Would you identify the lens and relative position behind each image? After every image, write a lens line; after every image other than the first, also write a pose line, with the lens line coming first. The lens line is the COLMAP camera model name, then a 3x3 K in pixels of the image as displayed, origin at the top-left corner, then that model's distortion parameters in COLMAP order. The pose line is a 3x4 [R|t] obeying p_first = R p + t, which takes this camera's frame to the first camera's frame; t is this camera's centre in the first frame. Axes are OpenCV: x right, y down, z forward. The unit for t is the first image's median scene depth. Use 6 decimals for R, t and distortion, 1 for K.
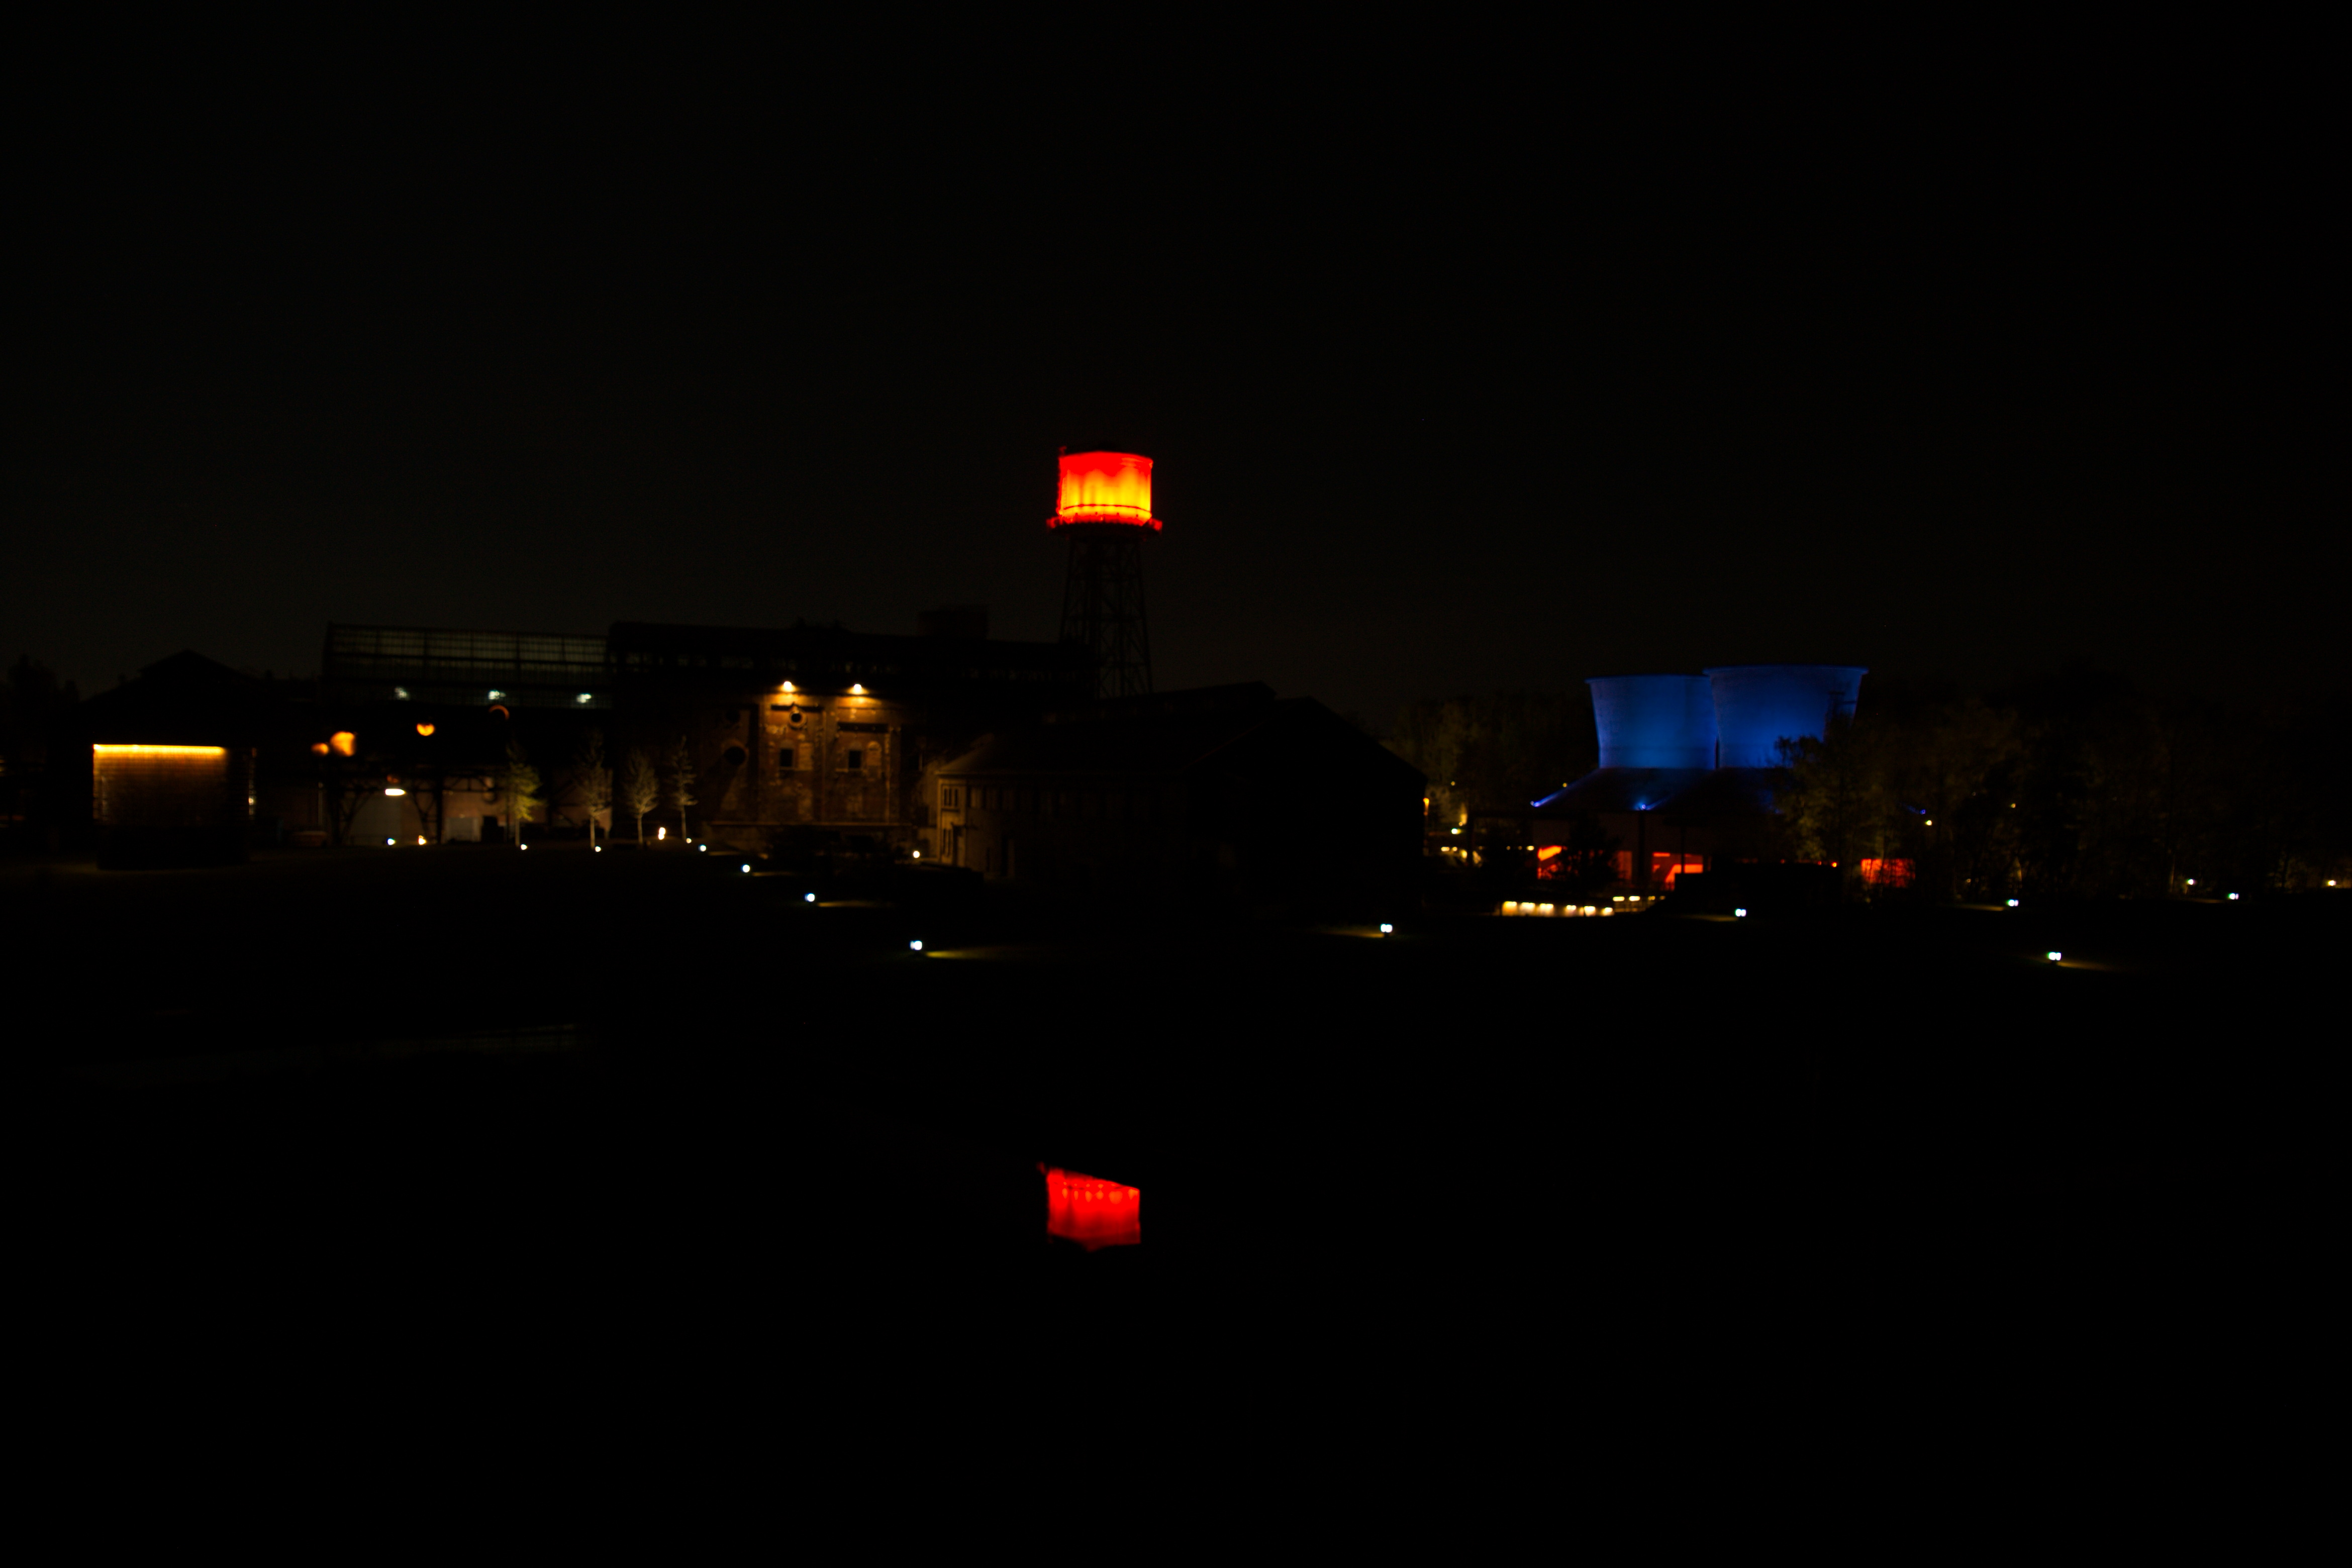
lens RADIAL K [[1609.2, 0, 1176.0], [0, 1609.2, 784.0], [0, 0, 1]] dist [-0.138925, 0.101247]
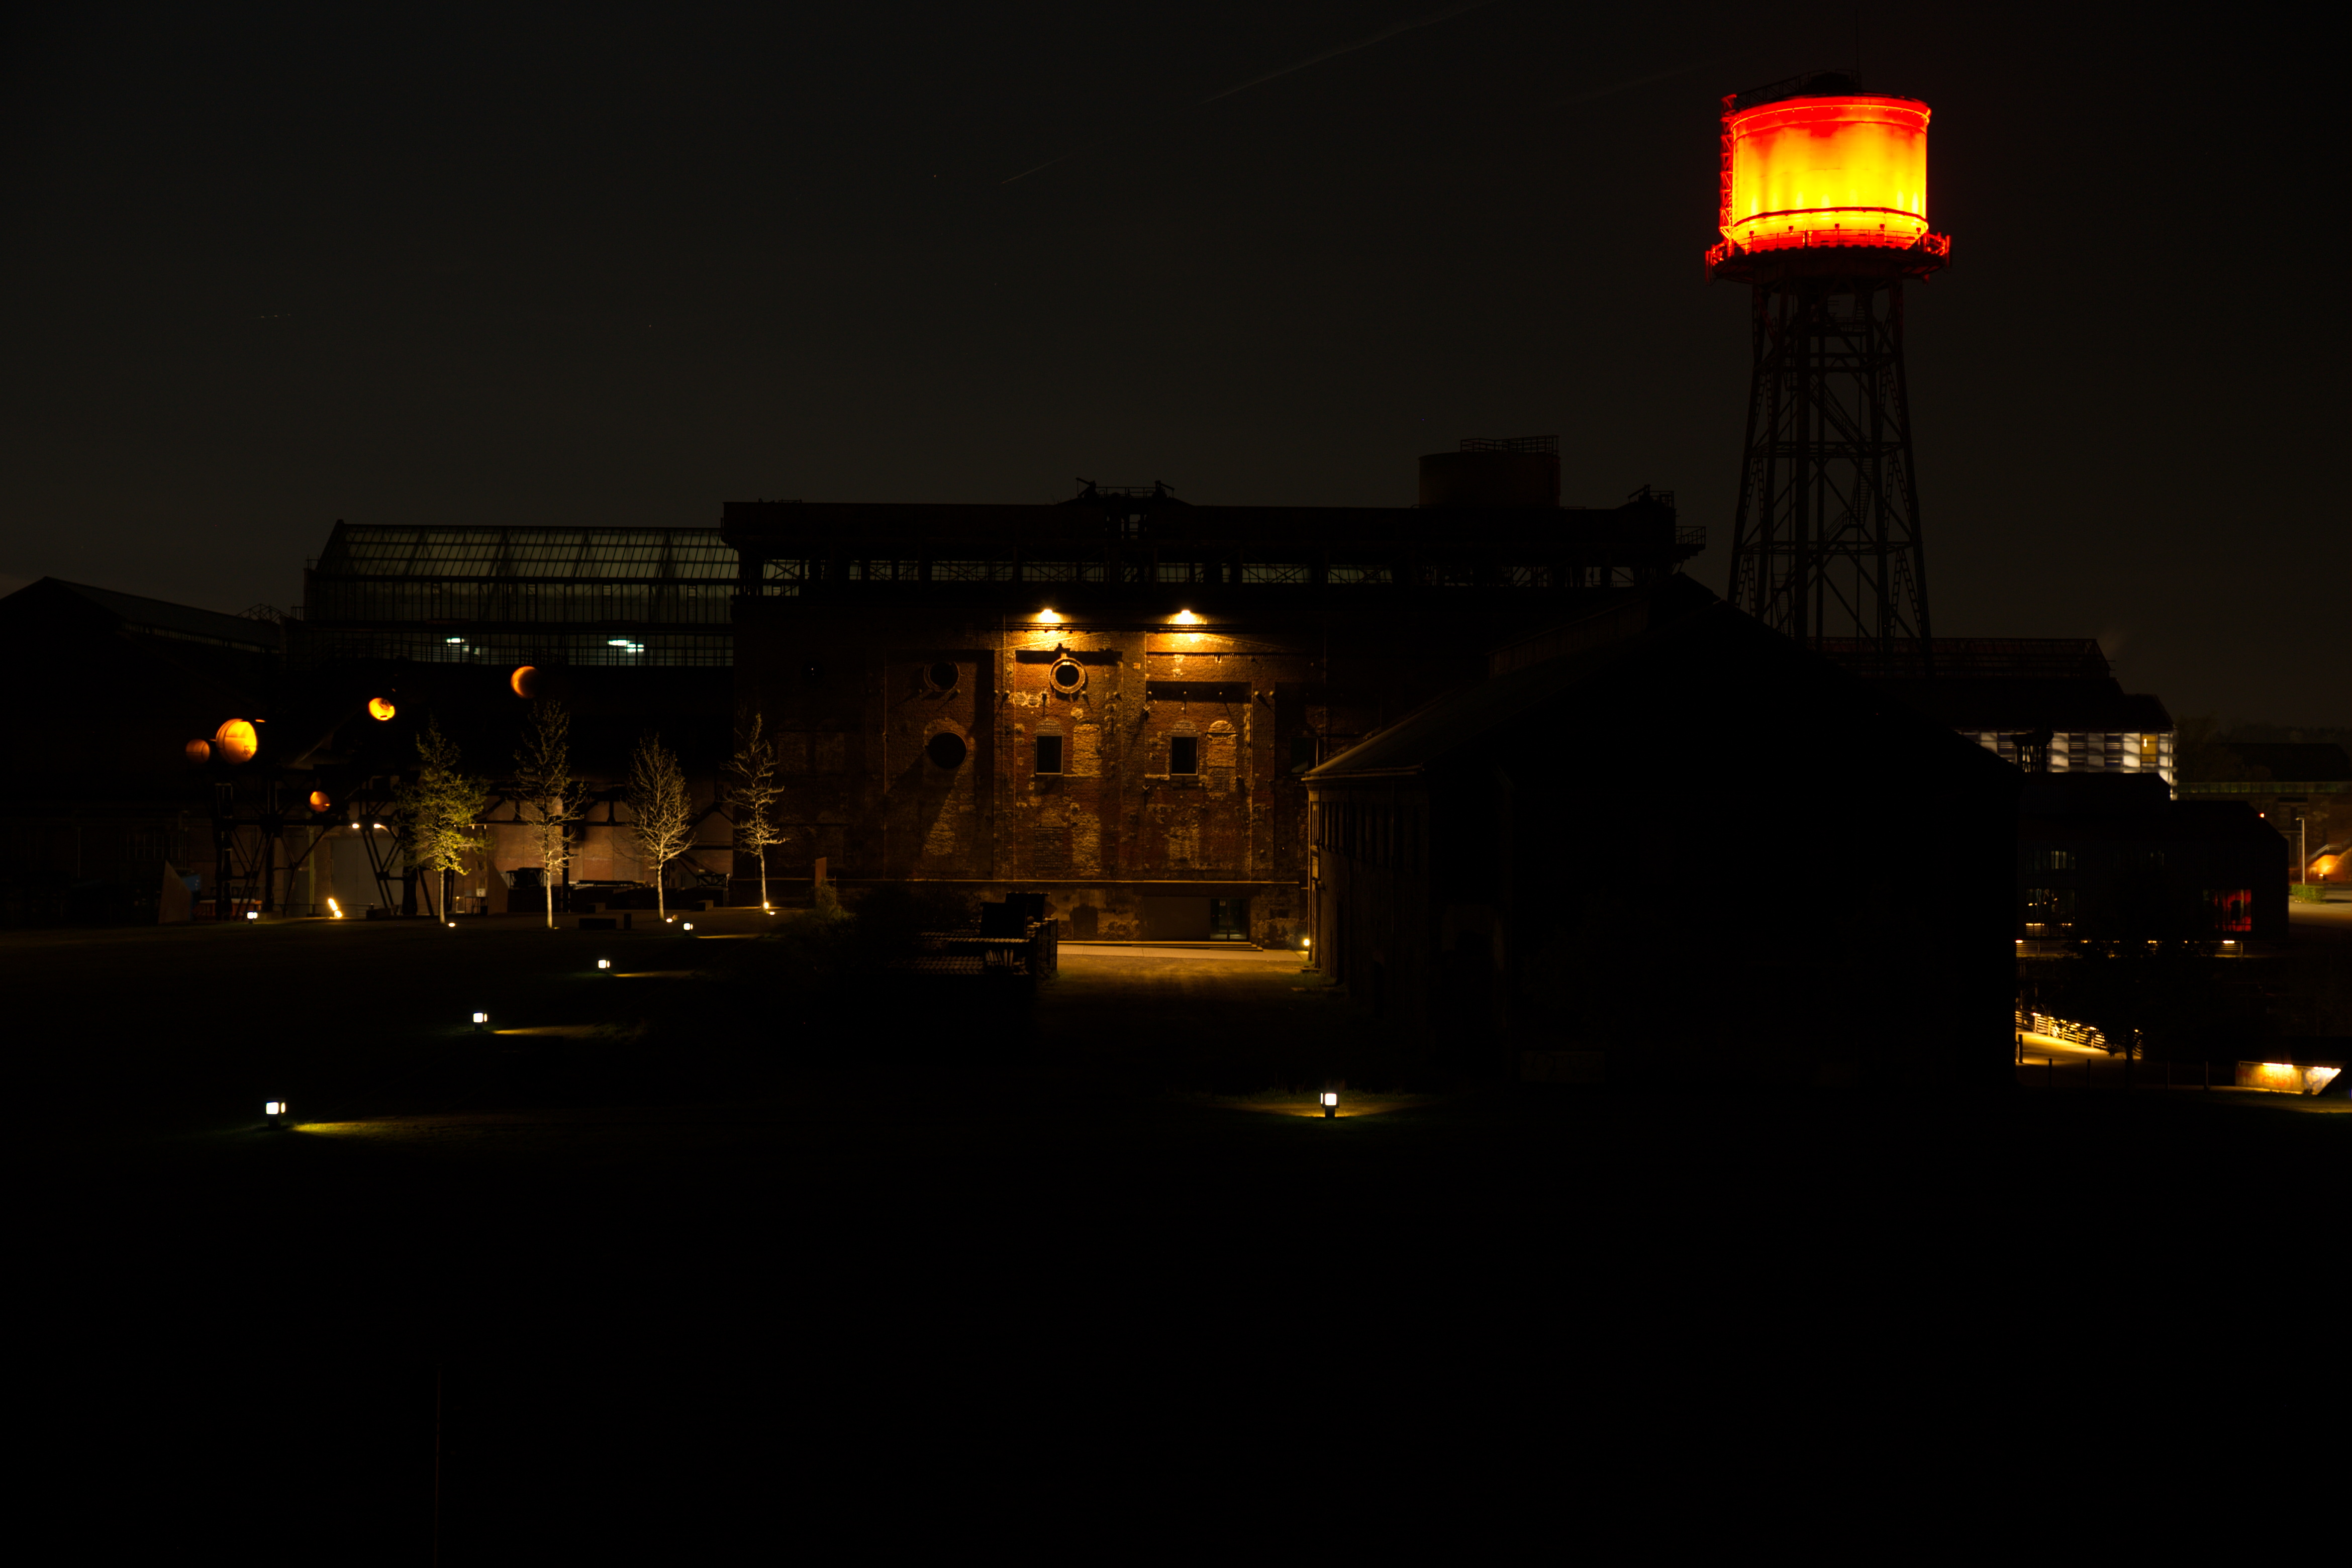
lens RADIAL K [[3218.2, 0, 1170.5], [0, 3218.2, 779.2], [0, 0, 1]] dist [0.058629, 0.240601]
pose [[0.920867, -0.012586, -0.389674, 0.194567], [0.009144, 0.999901, -0.010686, 0.003324], [0.389769, 0.006277, 0.920891, 0.059097]]
